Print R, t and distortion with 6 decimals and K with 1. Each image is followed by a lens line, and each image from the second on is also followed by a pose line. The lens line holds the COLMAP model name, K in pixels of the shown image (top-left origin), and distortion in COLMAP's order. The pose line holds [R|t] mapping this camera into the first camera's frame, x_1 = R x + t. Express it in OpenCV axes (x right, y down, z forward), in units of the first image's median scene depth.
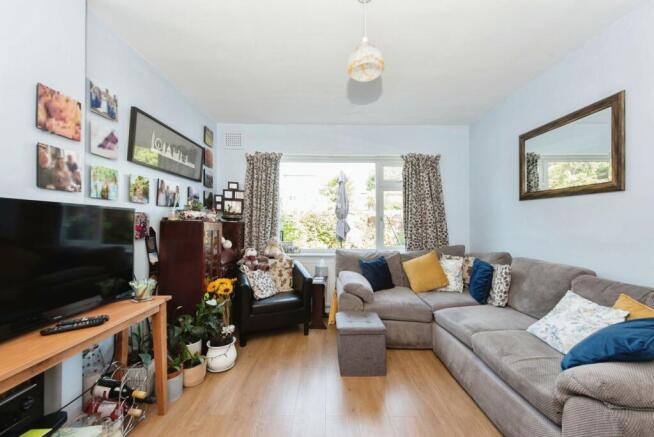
lens RADIAL K [[258.5, 0, 326.6], [0, 258.5, 222.2], [0, 0, 1]] dist [0.000180, -0.000247]
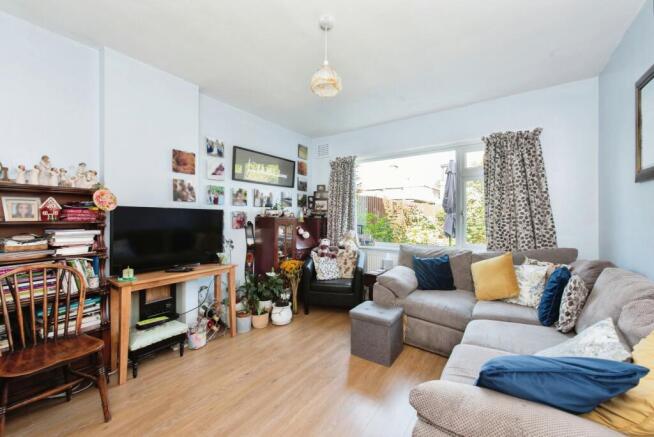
lens RADIAL K [[257.4, 0, 327.0], [0, 257.4, 218.5], [0, 0, 1]] dist [0.000293, -0.000096]
pose [[0.814529, -0.002316, -0.580118, 0.444042], [0.004286, 0.999989, 0.002025, 0.002240], [0.580107, -0.004135, 0.814530, 0.022286]]
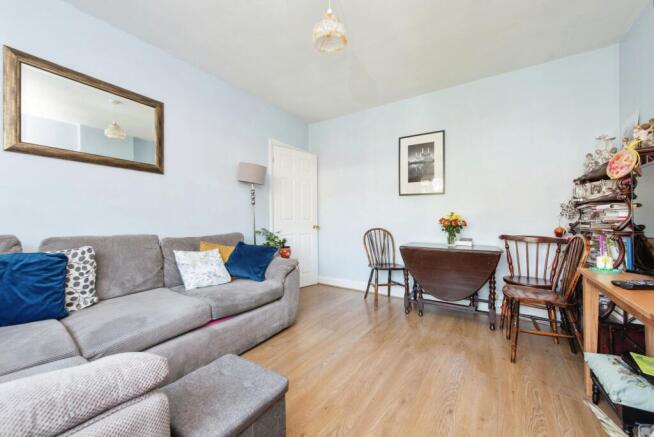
lens RADIAL K [[257.4, 0, 327.0], [0, 257.4, 218.5], [0, 0, 1]] dist [0.000293, -0.000096]
pose [[-0.827943, -0.001875, 0.560809, -0.210413], [-0.005600, 0.999972, -0.004924, 0.070509], [-0.560784, -0.007217, -0.827931, 0.982578]]
